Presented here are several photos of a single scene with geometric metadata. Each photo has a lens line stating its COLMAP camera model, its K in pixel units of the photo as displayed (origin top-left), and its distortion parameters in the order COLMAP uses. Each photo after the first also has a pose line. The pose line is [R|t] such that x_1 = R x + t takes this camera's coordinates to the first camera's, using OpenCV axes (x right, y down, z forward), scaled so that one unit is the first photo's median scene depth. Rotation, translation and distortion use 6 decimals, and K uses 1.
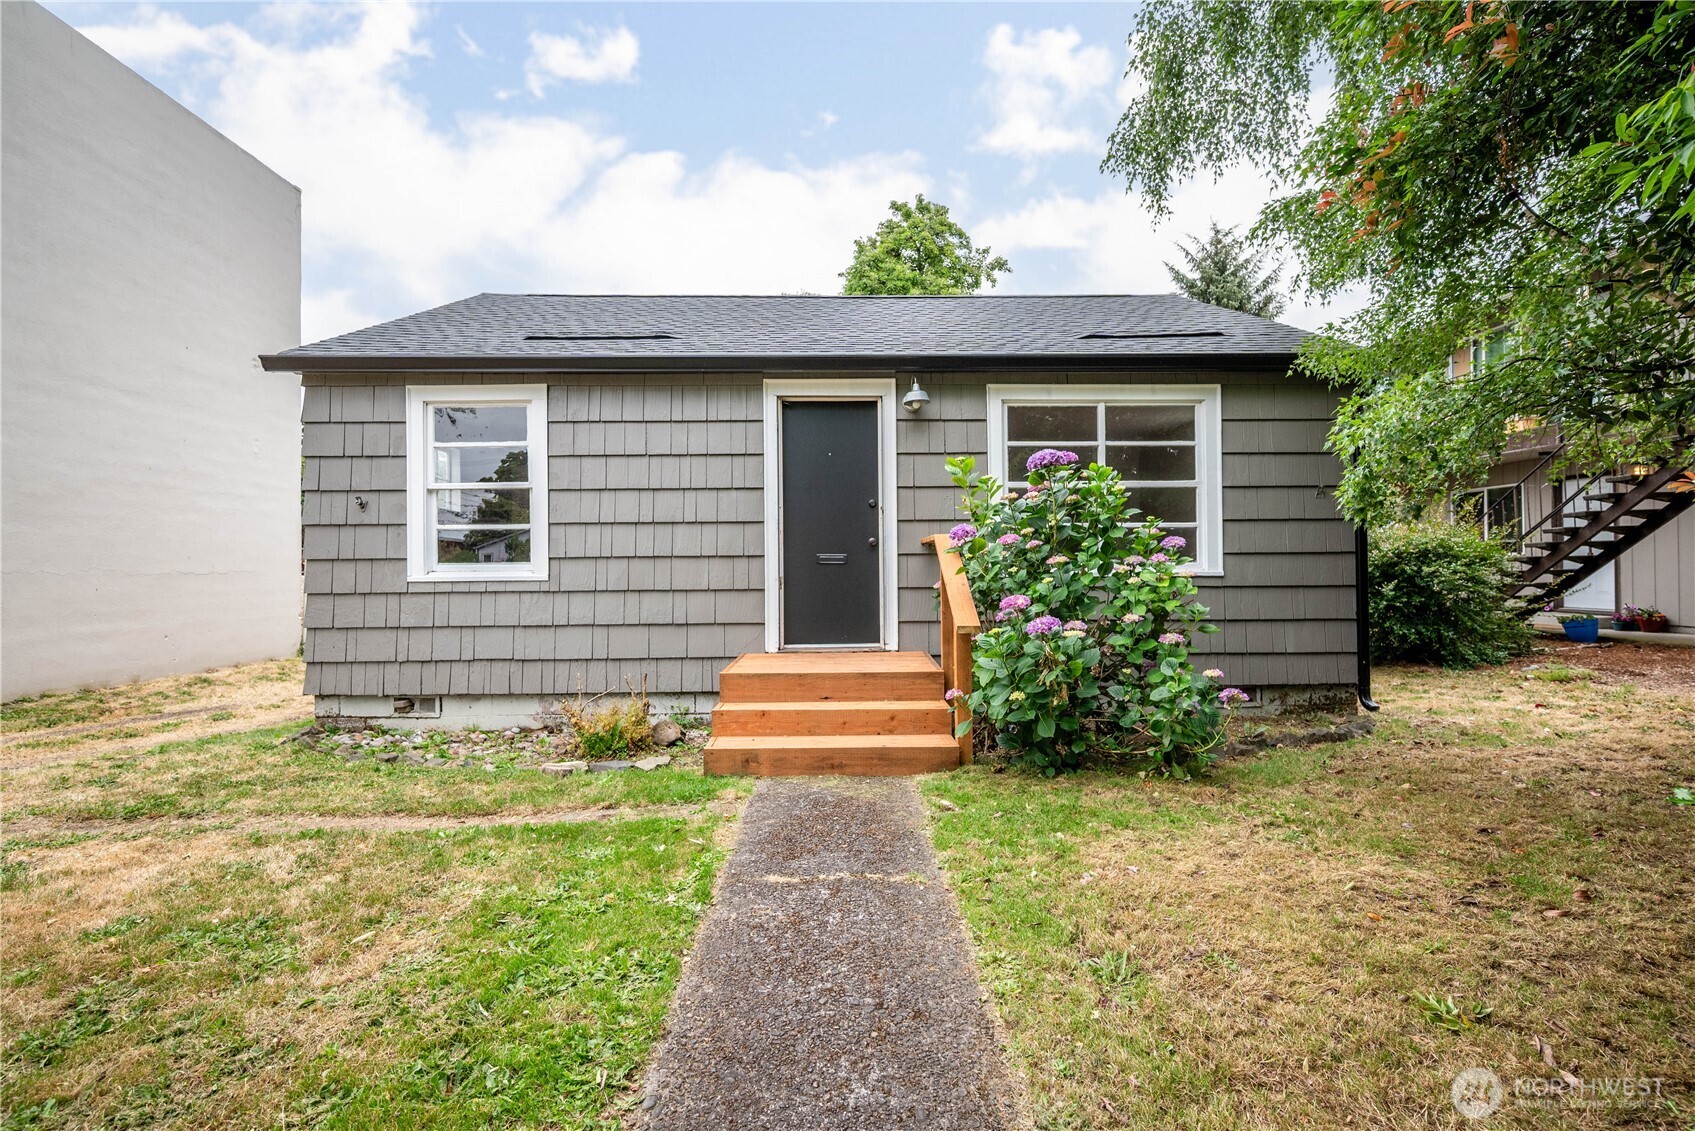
lens RADIAL K [[754.9, 0, 848.9], [0, 754.9, 570.8], [0, 0, 1]] dist [0.004444, -0.001178]
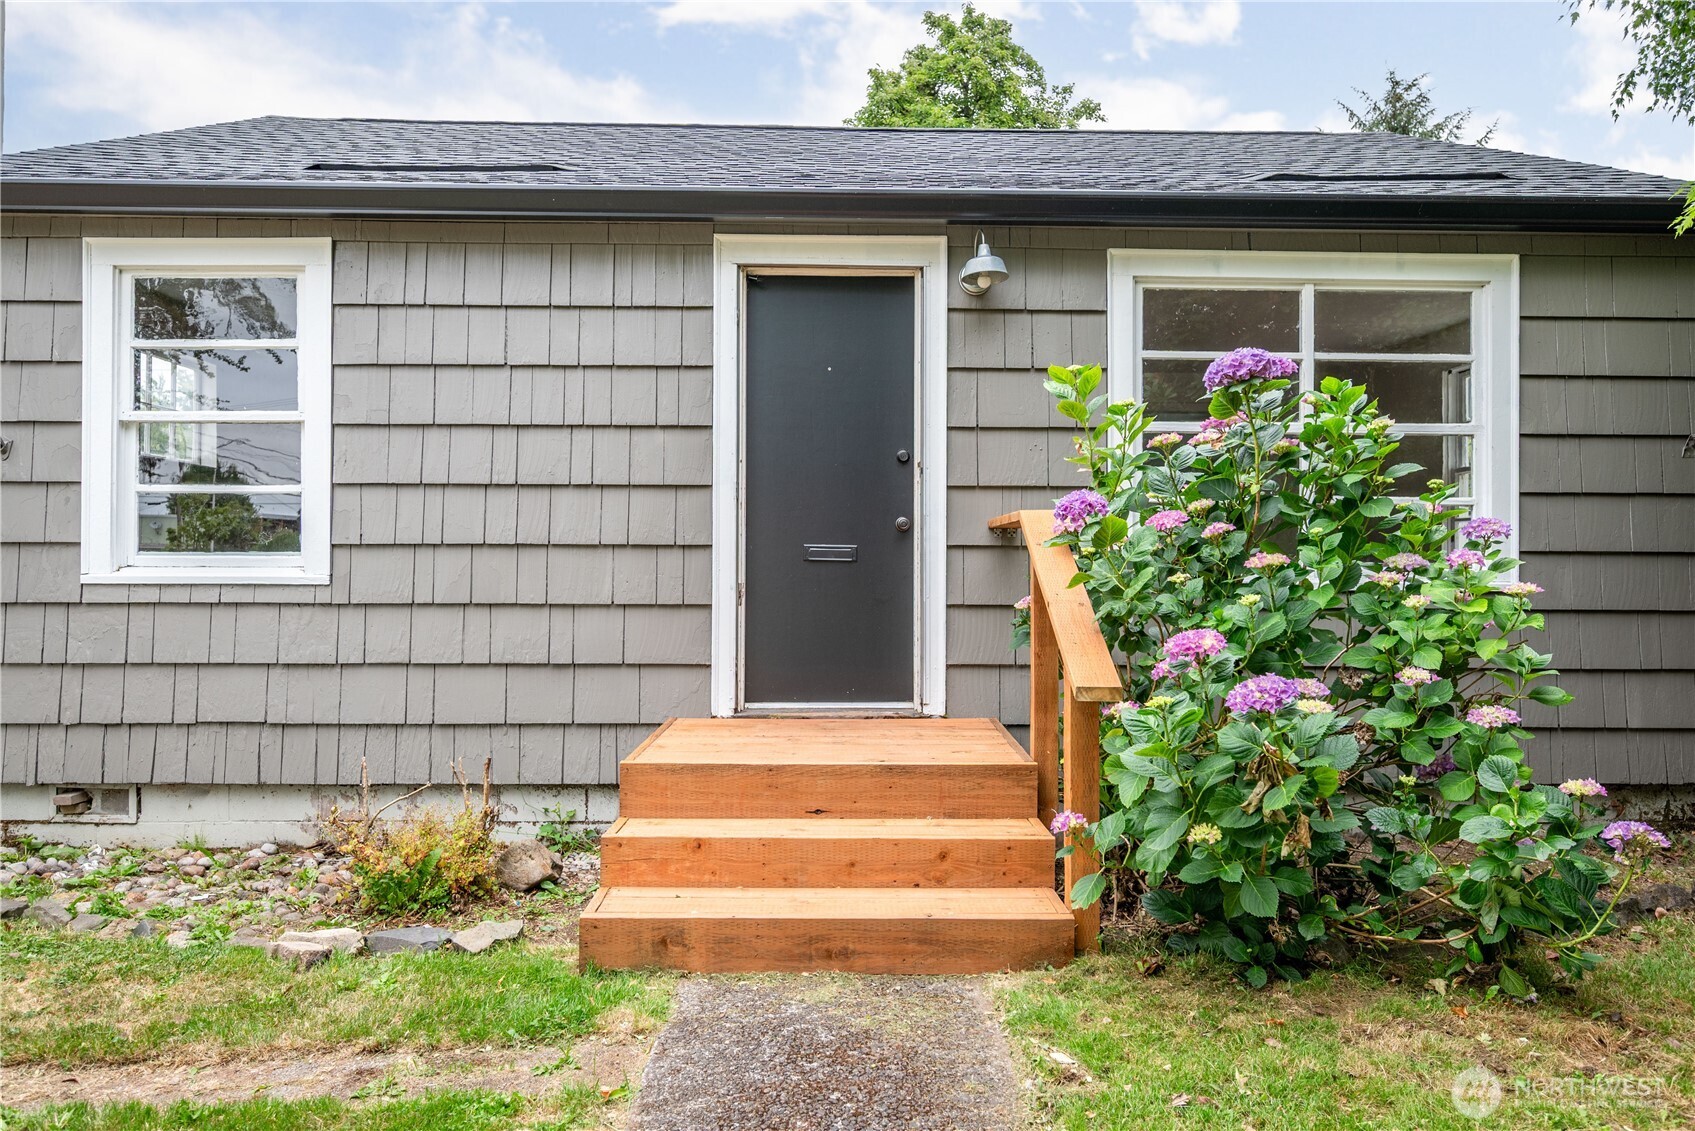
lens RADIAL K [[1018.2, 0, 846.7], [0, 1018.2, 567.7], [0, 0, 1]] dist [0.002325, 0.000869]
pose [[0.999915, 0.012829, -0.002164, -0.008855], [-0.012834, 0.999915, -0.002411, -0.003104], [0.002132, 0.002438, 0.999995, 0.237799]]
